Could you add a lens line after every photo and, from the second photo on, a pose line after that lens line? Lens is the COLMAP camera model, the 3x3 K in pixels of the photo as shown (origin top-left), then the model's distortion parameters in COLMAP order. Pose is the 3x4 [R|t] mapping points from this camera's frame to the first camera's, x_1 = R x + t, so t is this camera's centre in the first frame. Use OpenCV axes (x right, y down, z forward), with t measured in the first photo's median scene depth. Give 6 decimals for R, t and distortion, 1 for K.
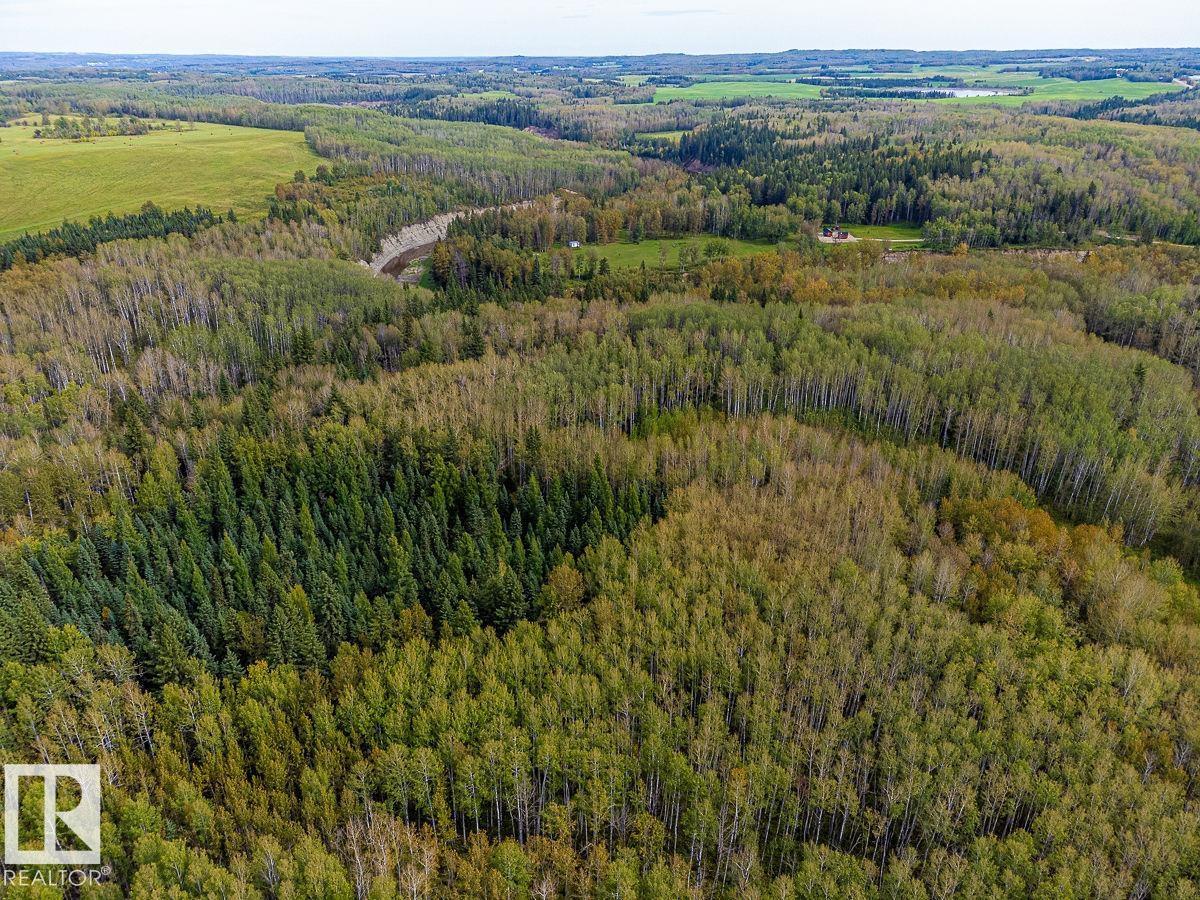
lens RADIAL K [[893.2, 0, 597.3], [0, 893.2, 442.2], [0, 0, 1]] dist [0.021558, 0.000982]
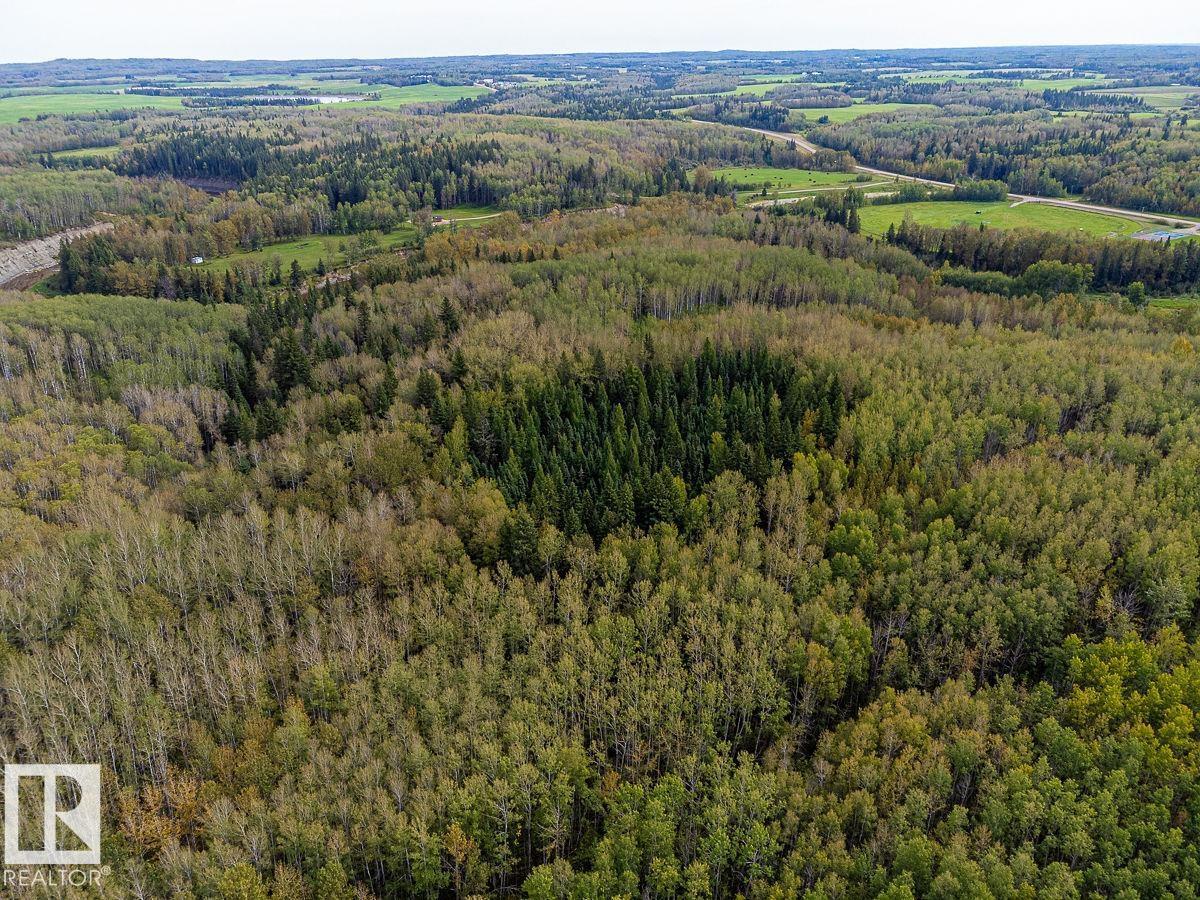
lens RADIAL K [[893.2, 0, 596.0], [0, 893.2, 459.8], [0, 0, 1]] dist [0.021558, 0.000982]
pose [[0.751805, -0.279846, 0.597056, -0.285754], [0.275548, 0.955956, 0.101099, 0.003017], [-0.599052, 0.088511, 0.795803, -0.004326]]
